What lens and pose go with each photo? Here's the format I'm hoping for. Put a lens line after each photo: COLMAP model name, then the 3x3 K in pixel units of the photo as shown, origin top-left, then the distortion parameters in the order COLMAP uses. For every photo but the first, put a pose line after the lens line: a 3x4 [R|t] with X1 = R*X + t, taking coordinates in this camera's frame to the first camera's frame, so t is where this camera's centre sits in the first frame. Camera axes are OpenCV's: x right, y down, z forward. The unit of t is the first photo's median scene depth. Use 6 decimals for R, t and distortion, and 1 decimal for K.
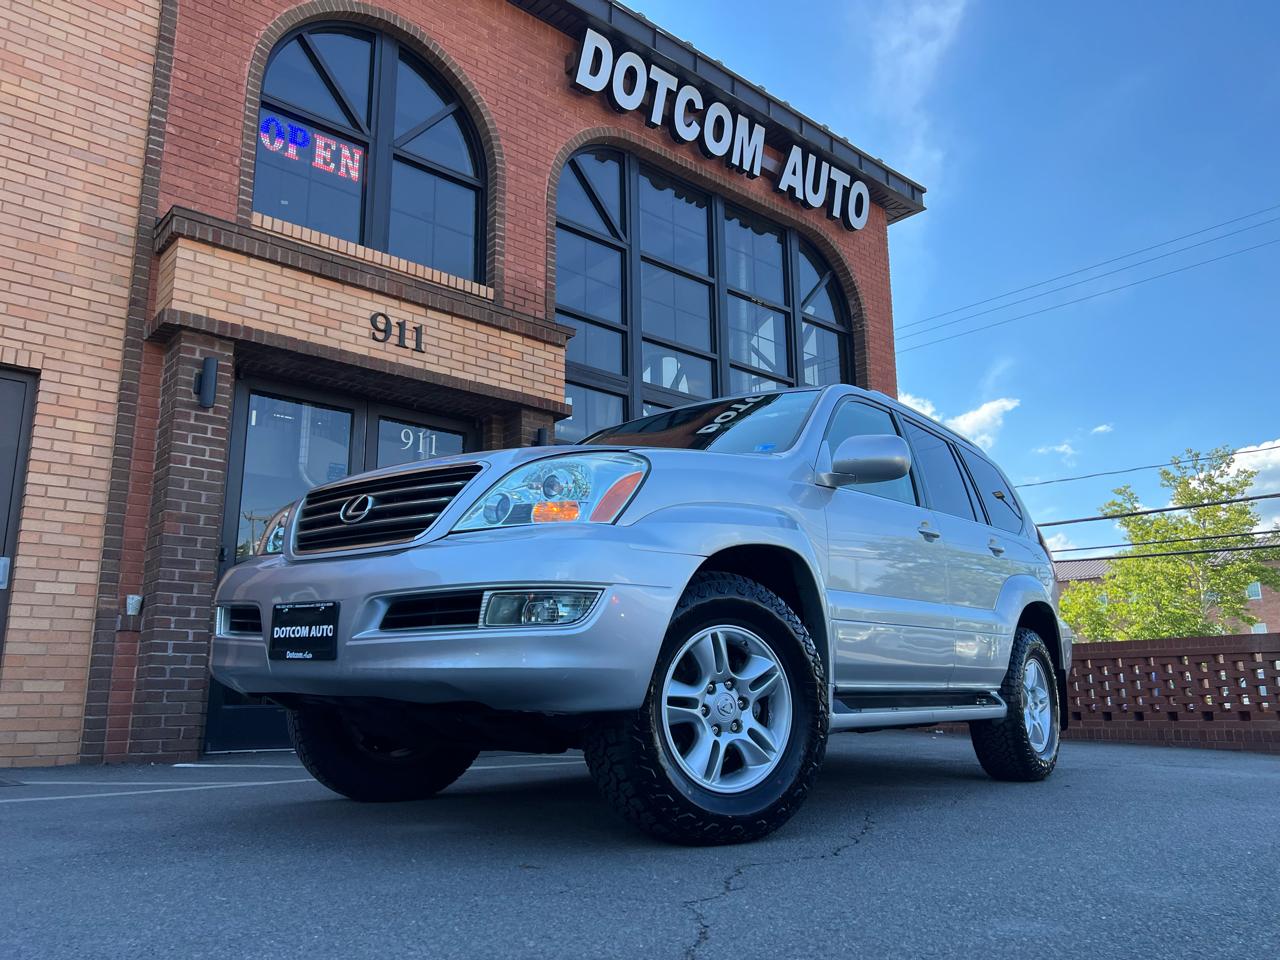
lens RADIAL K [[960.7, 0, 648.8], [0, 960.7, 490.2], [0, 0, 1]] dist [0.047859, -0.050985]
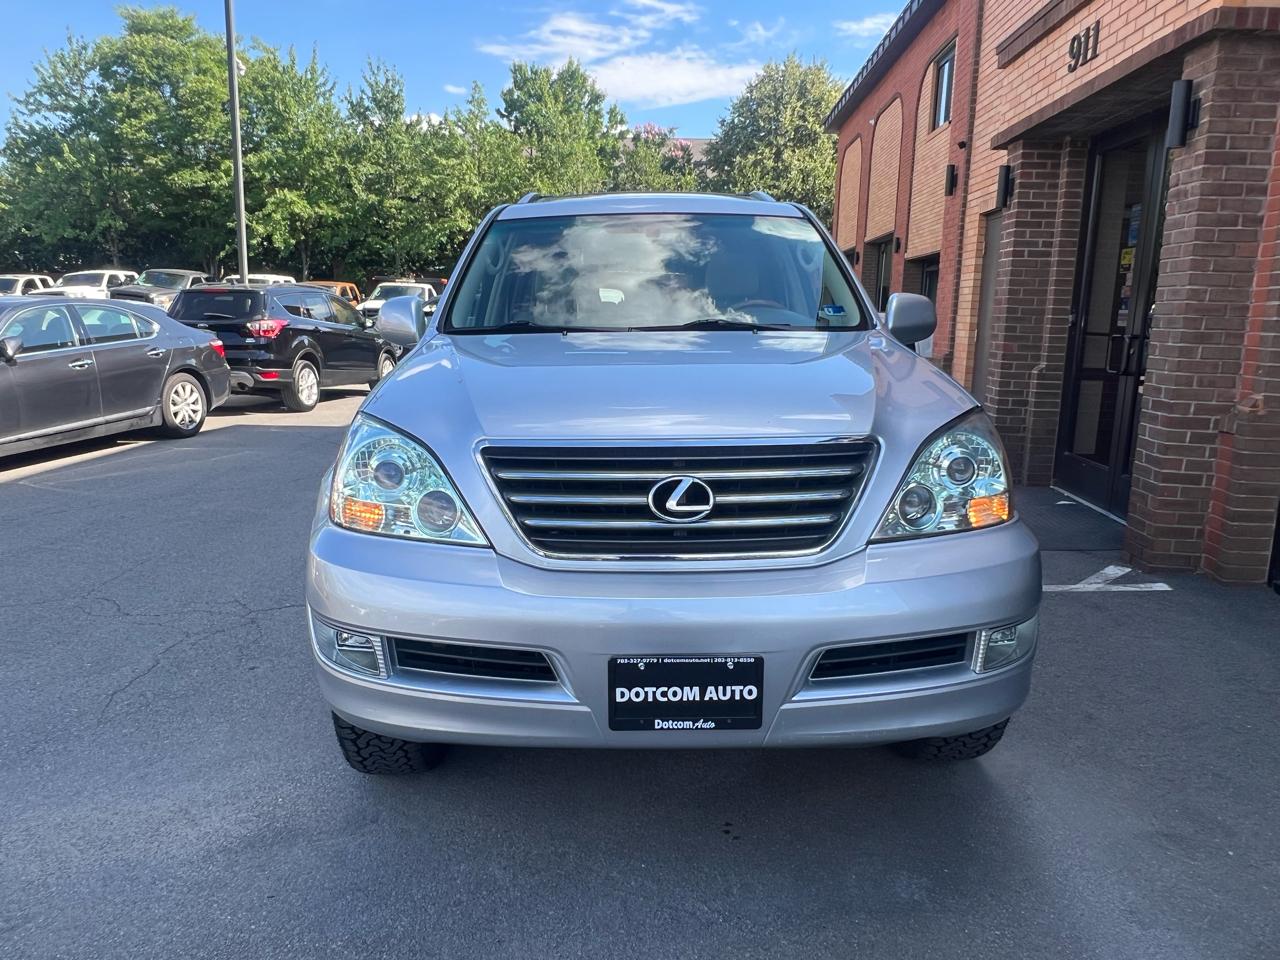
lens RADIAL K [[901.2, 0, 635.3], [0, 901.2, 479.9], [0, 0, 1]] dist [-0.003487, 0.001062]
pose [[-0.702855, 0.125467, -0.700181, 0.624031], [0.139009, 0.989570, 0.037784, 0.129017], [0.697618, -0.070774, -0.712965, 1.273086]]
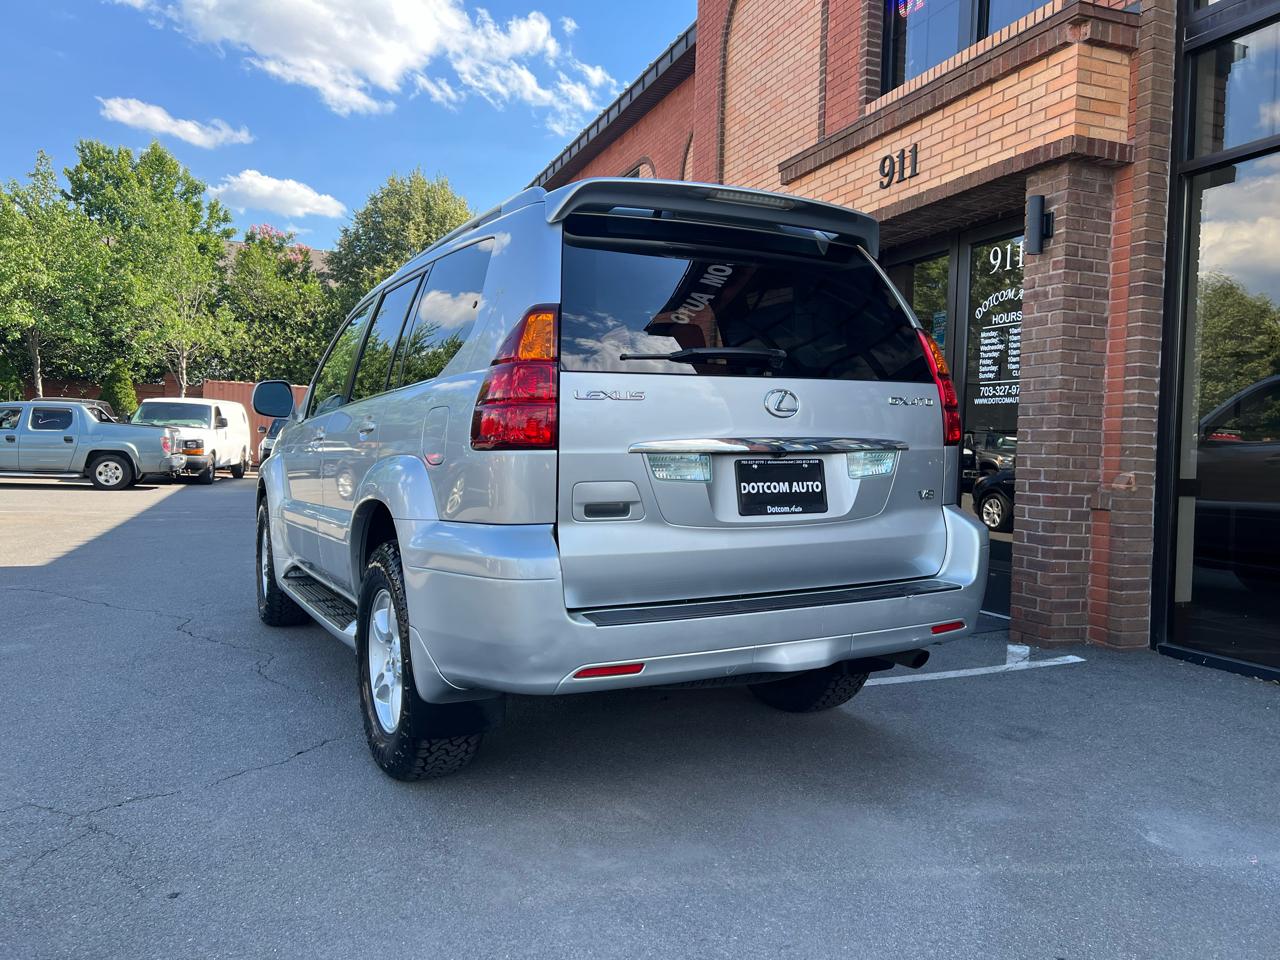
lens RADIAL K [[960.7, 0, 642.5], [0, 960.7, 469.6], [0, 0, 1]] dist [0.047859, -0.050985]
pose [[-0.346762, 0.019674, -0.937747, 0.699809], [0.177684, 0.983055, -0.045080, 0.118991], [0.920969, -0.182255, -0.344382, 1.049132]]
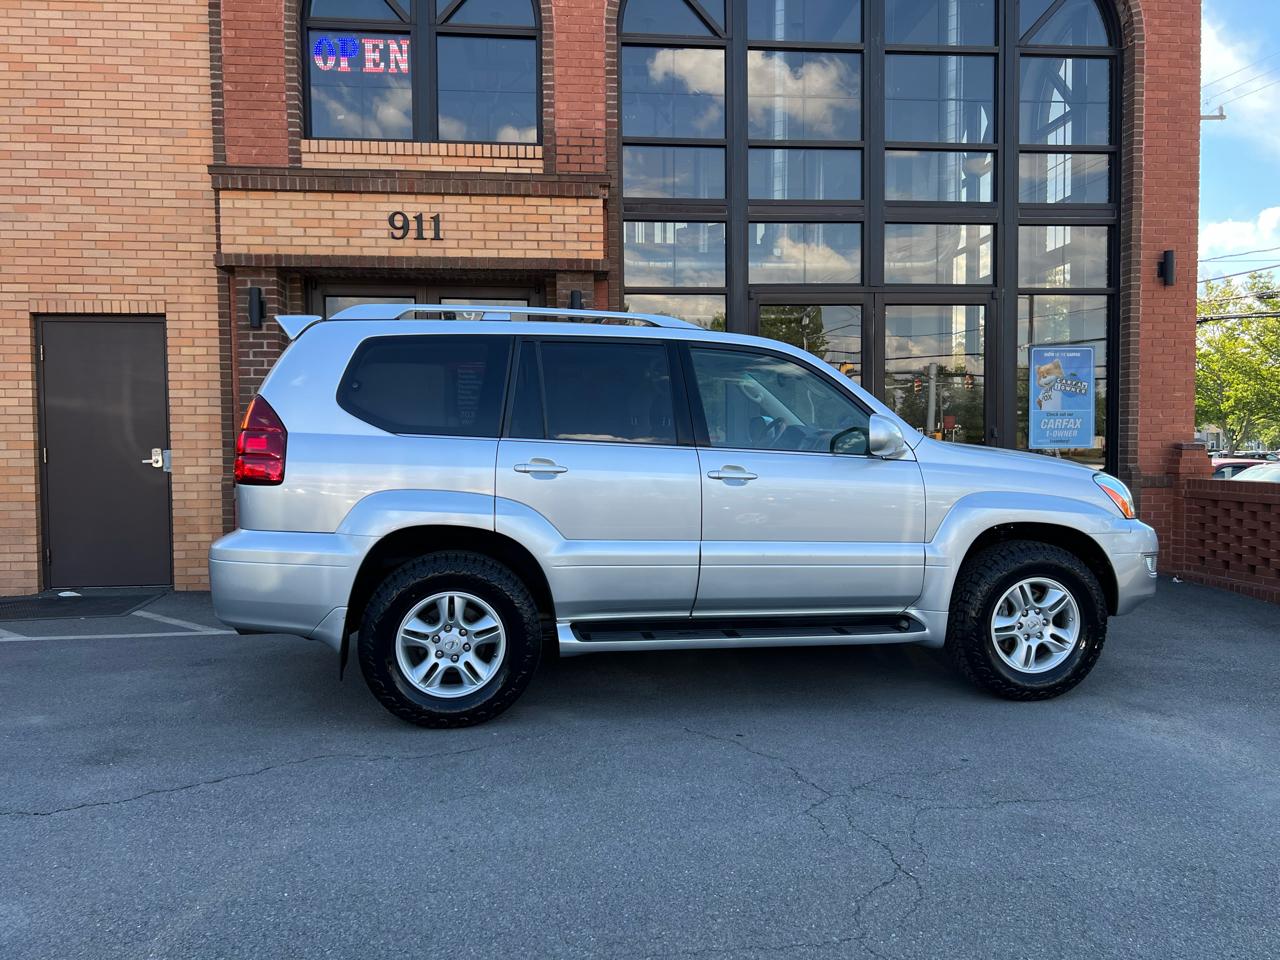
lens RADIAL K [[960.7, 0, 641.8], [0, 960.7, 486.8], [0, 0, 1]] dist [0.047859, -0.050985]
pose [[0.810089, 0.030451, -0.585515, 0.610234], [0.125167, 0.966646, 0.223446, -0.090754], [0.572790, -0.254299, 0.779258, 0.213964]]
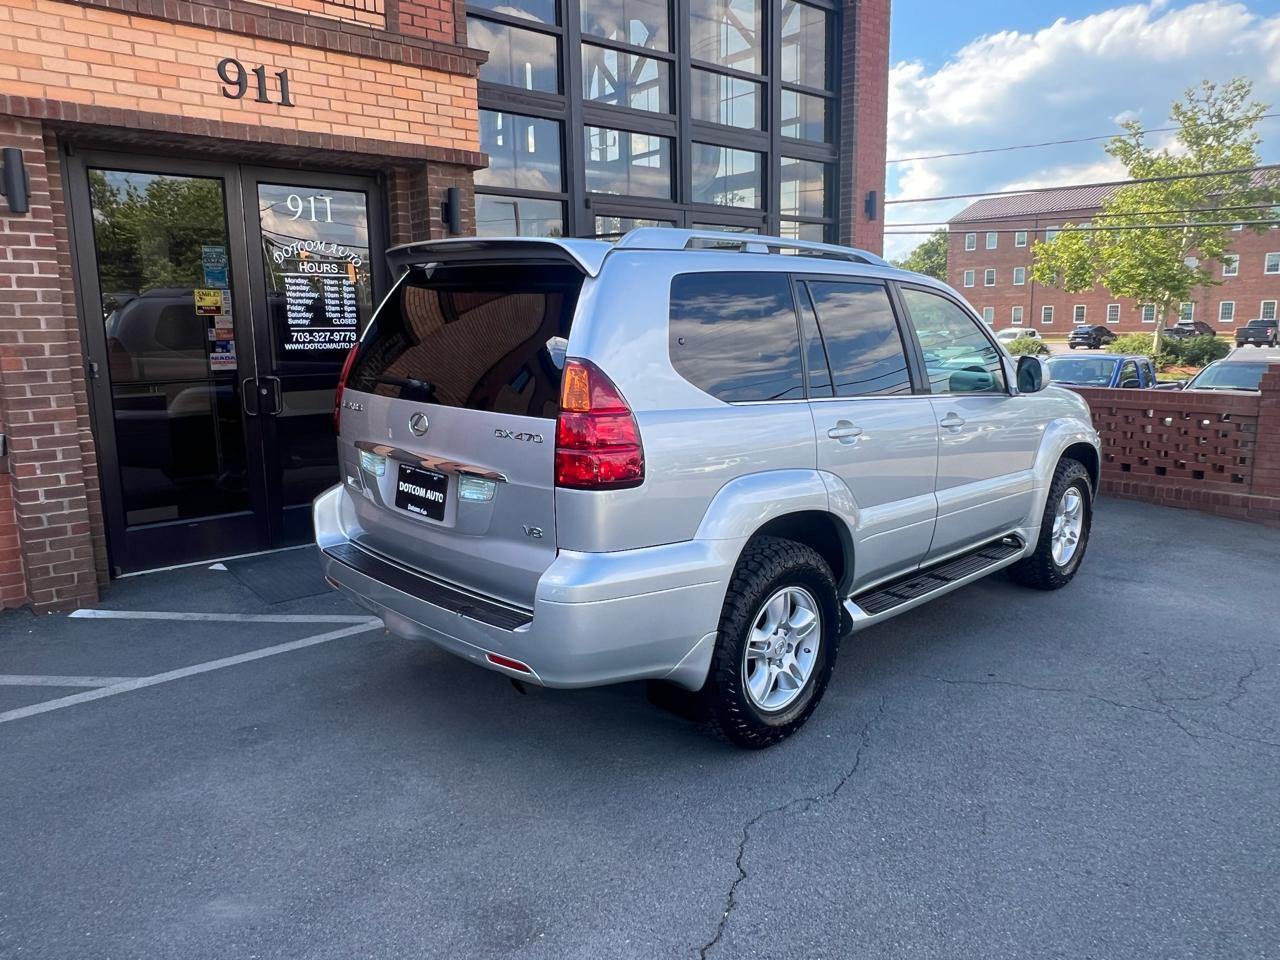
lens RADIAL K [[901.2, 0, 636.9], [0, 901.2, 477.9], [0, 0, 1]] dist [-0.003487, 0.001062]
pose [[0.999894, -0.001755, -0.014450, 0.070309], [0.007124, 0.924696, 0.380641, -0.143489], [0.012694, -0.380703, 0.924610, 0.181573]]
